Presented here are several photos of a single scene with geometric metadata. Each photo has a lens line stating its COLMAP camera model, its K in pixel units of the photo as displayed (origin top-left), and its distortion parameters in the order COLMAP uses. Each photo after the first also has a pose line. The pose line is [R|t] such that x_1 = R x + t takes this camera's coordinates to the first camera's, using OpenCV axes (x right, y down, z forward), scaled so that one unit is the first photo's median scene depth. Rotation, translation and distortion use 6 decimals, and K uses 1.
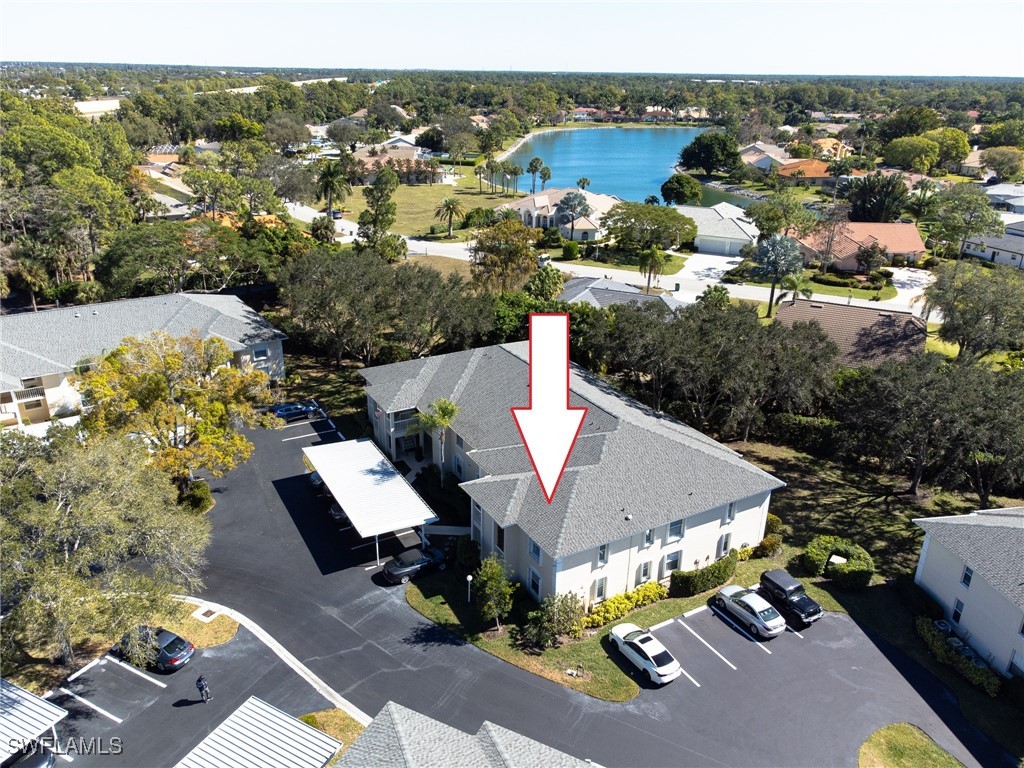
lens RADIAL K [[768.8, 0, 512.0], [0, 768.8, 384.0], [0, 0, 1]] dist [-0.014987, 0.069394]
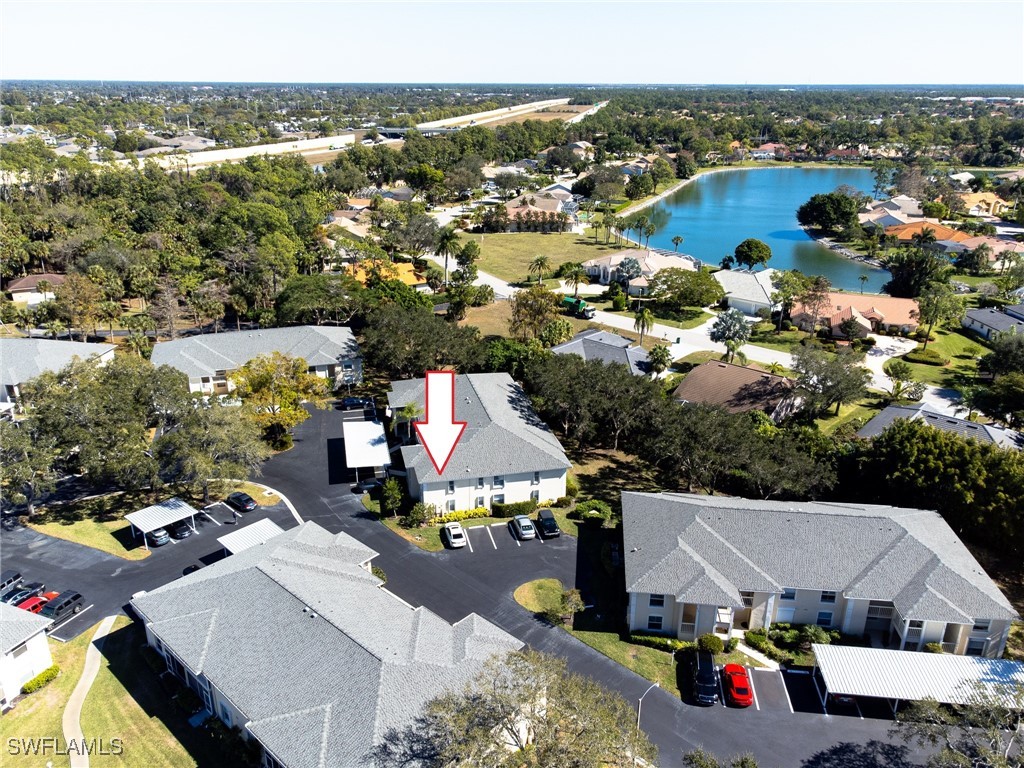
lens RADIAL K [[784.0, 0, 512.0], [0, 784.0, 384.0], [0, 0, 1]] dist [0.062630, -0.078849]
pose [[0.961275, 0.089633, -0.260606, 0.241451], [-0.095858, 0.995331, -0.011251, -0.009390], [0.258381, 0.035796, 0.965380, -0.282247]]
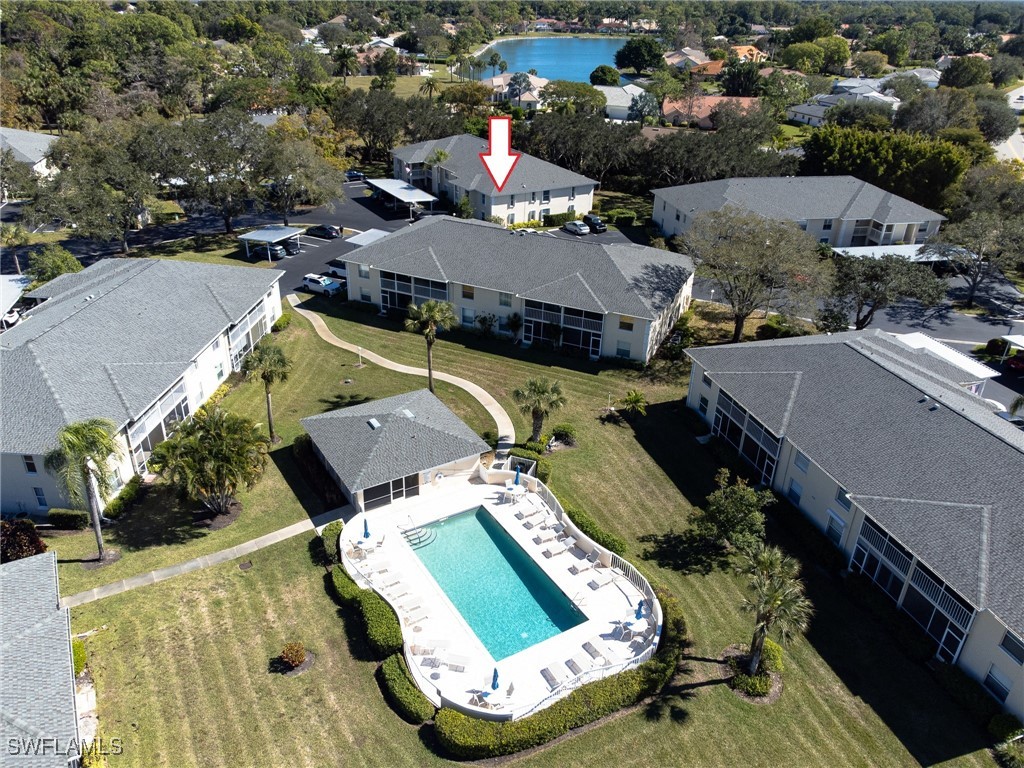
lens RADIAL K [[768.8, 0, 512.0], [0, 768.8, 384.0], [0, 0, 1]] dist [-0.014987, 0.069394]
pose [[0.999178, -0.004112, 0.040321, 0.006934], [0.000294, 0.995549, 0.094246, 0.175552], [-0.040529, -0.094157, 0.994732, -0.425100]]
